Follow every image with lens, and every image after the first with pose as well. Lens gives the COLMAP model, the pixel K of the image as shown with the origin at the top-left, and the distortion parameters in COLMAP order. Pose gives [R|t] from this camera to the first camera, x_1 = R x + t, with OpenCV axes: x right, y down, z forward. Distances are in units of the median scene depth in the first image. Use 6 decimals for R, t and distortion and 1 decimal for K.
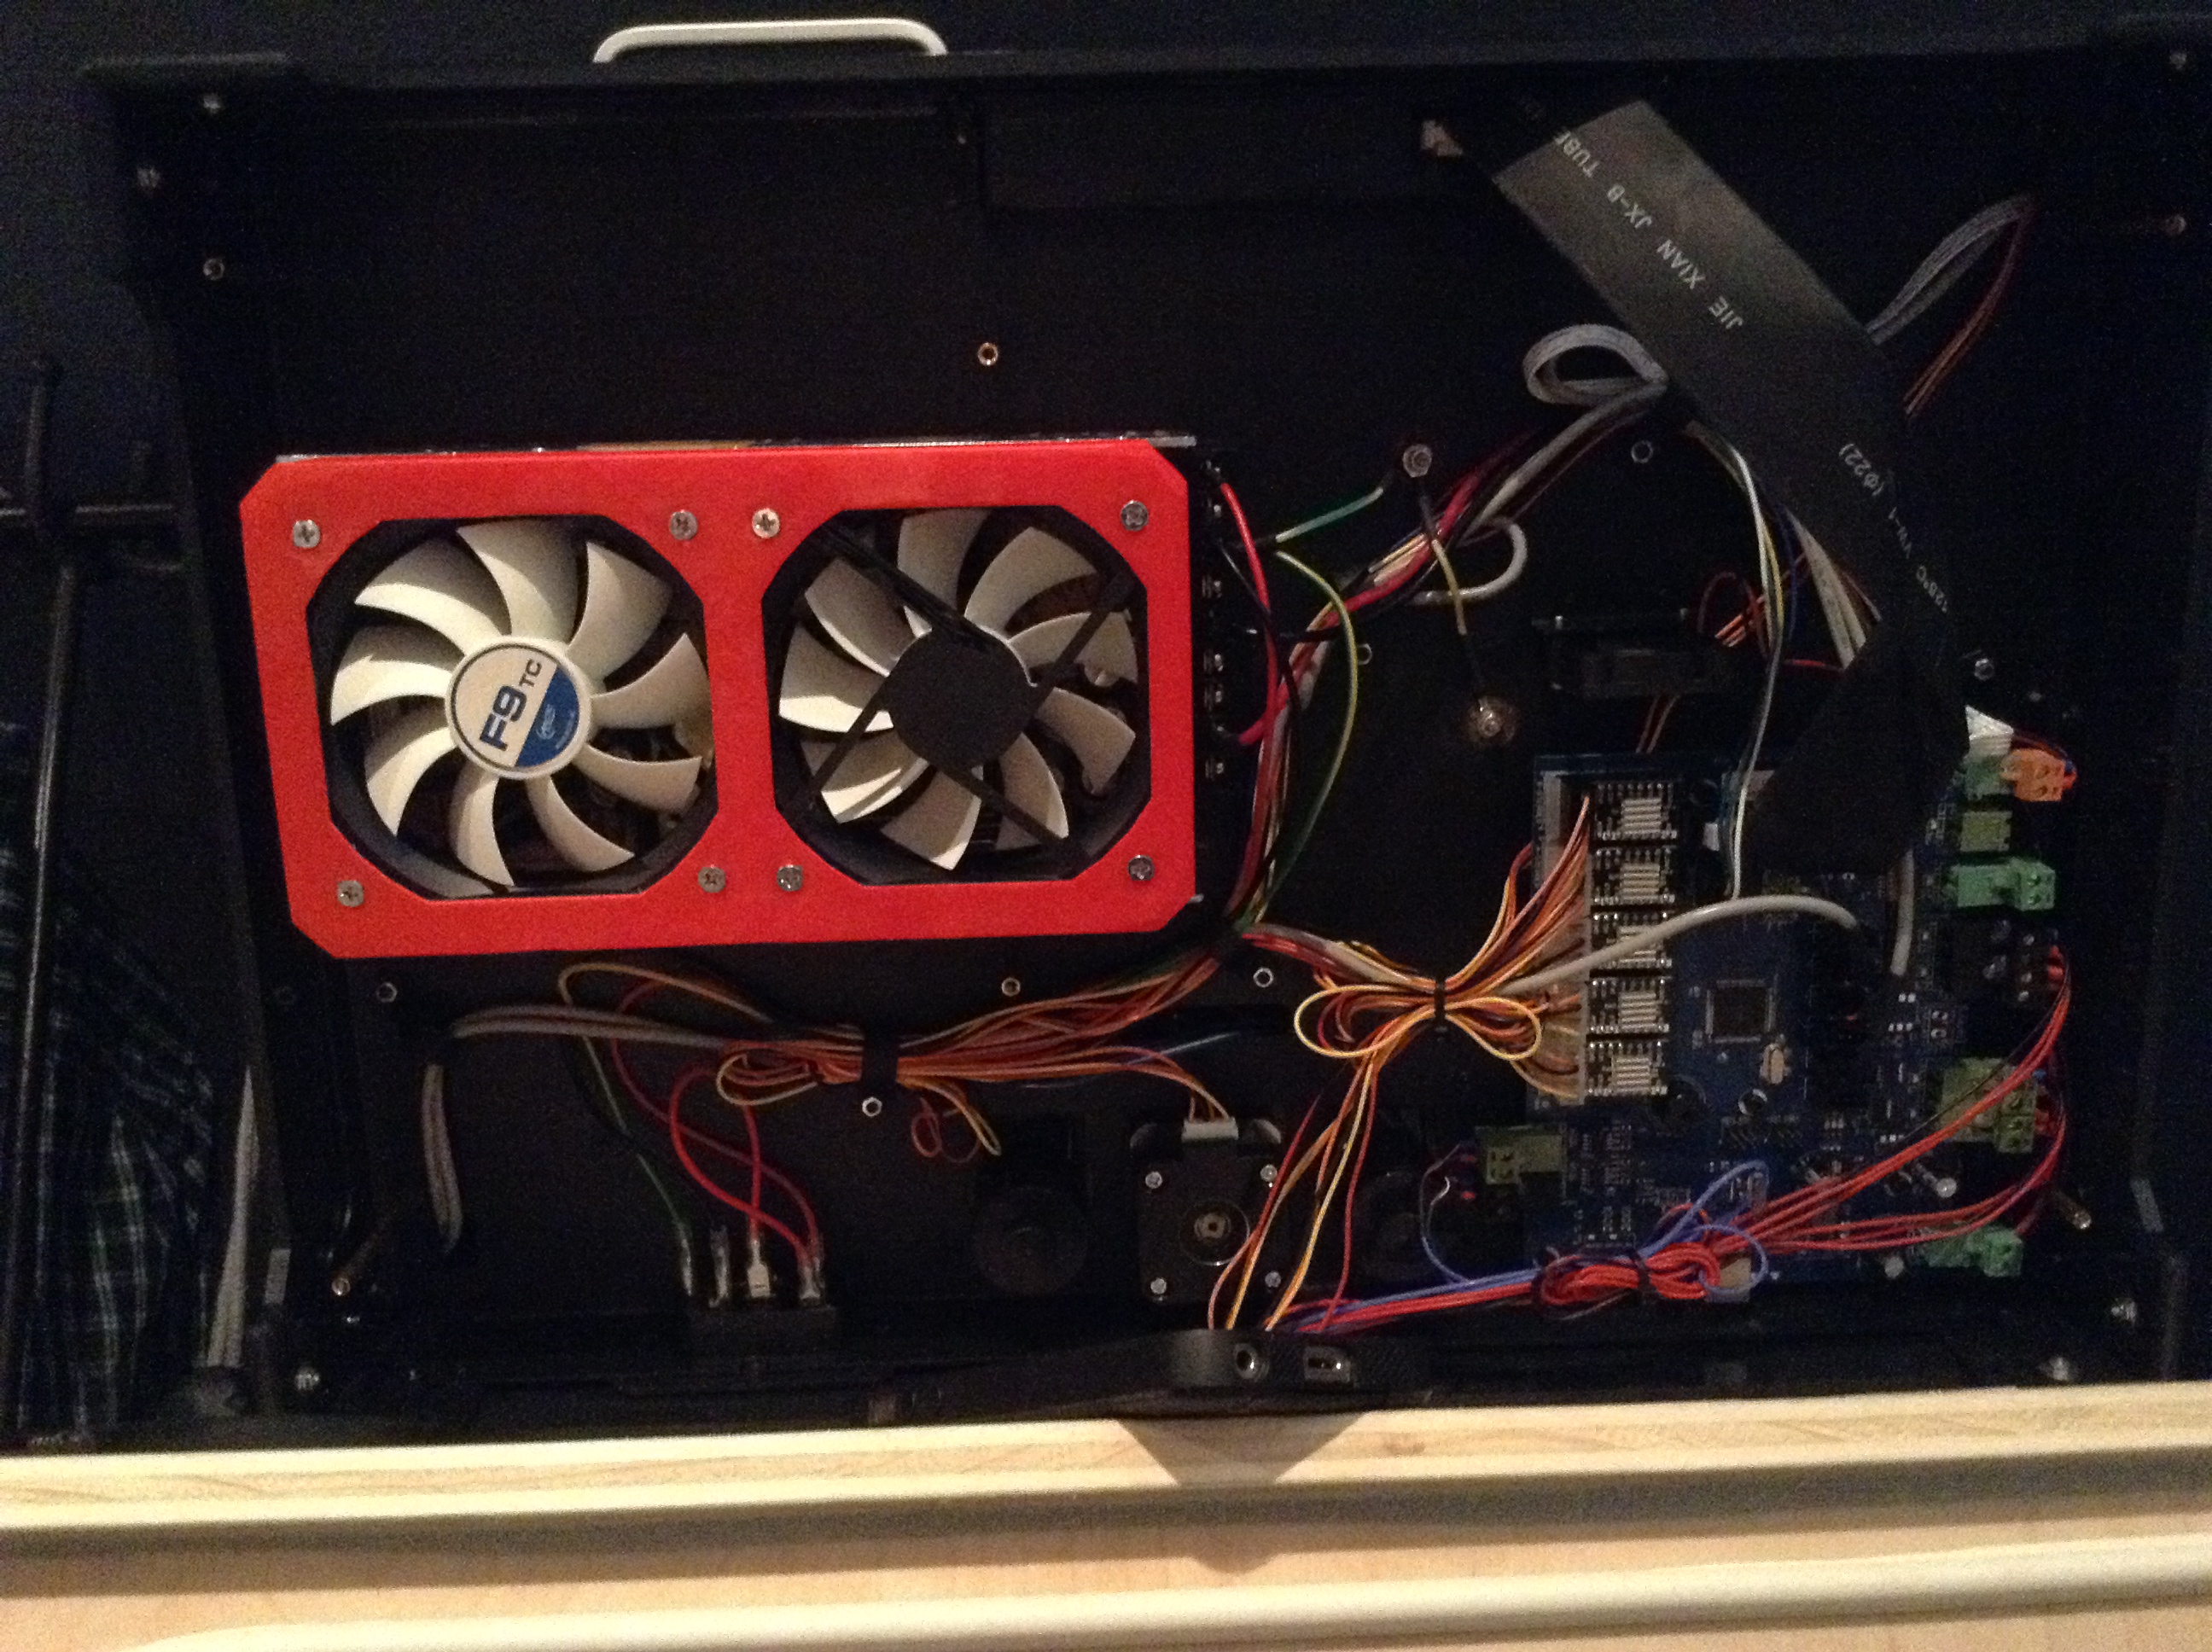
lens RADIAL K [[2002.1, 0, 1106.0], [0, 2002.1, 826.0], [0, 0, 1]] dist [0.054588, -0.158860]
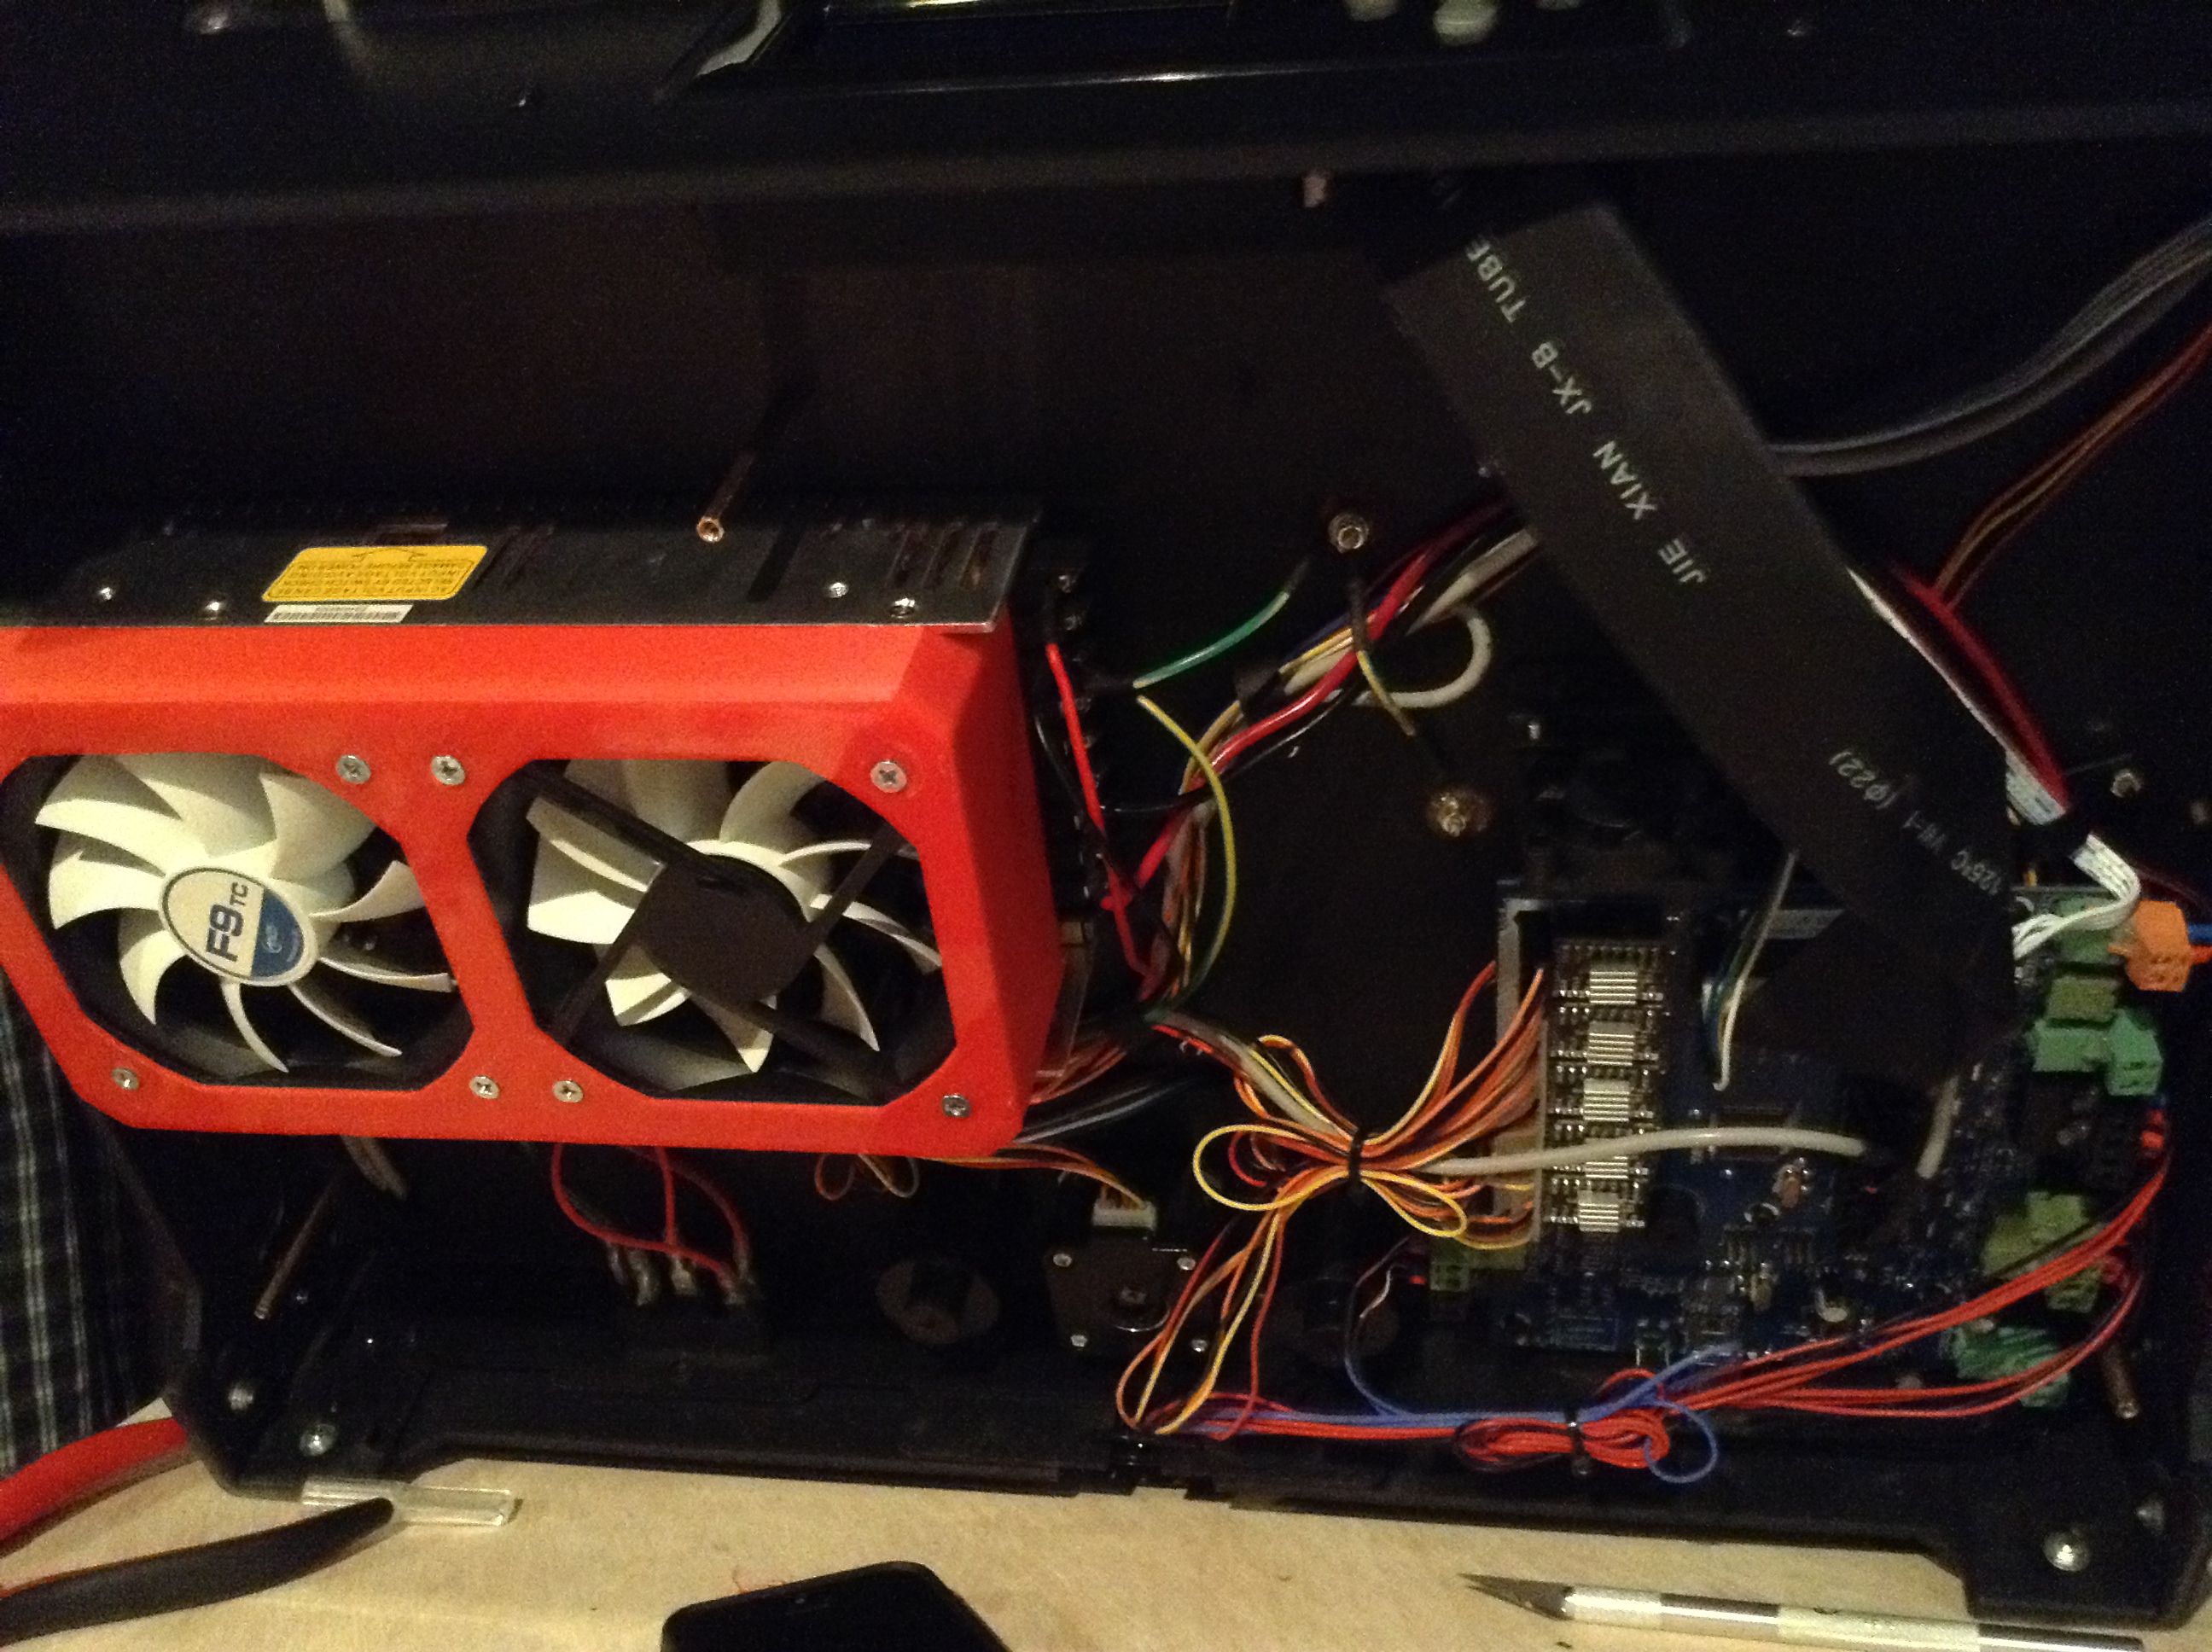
lens RADIAL K [[2002.1, 0, 1106.0], [0, 2002.1, 826.0], [0, 0, 1]] dist [0.054588, -0.158860]
pose [[0.983327, 0.045071, -0.176171, 0.205176], [0.028700, 0.918189, 0.395102, -0.384773], [0.179566, -0.393570, 0.901587, 0.264630]]
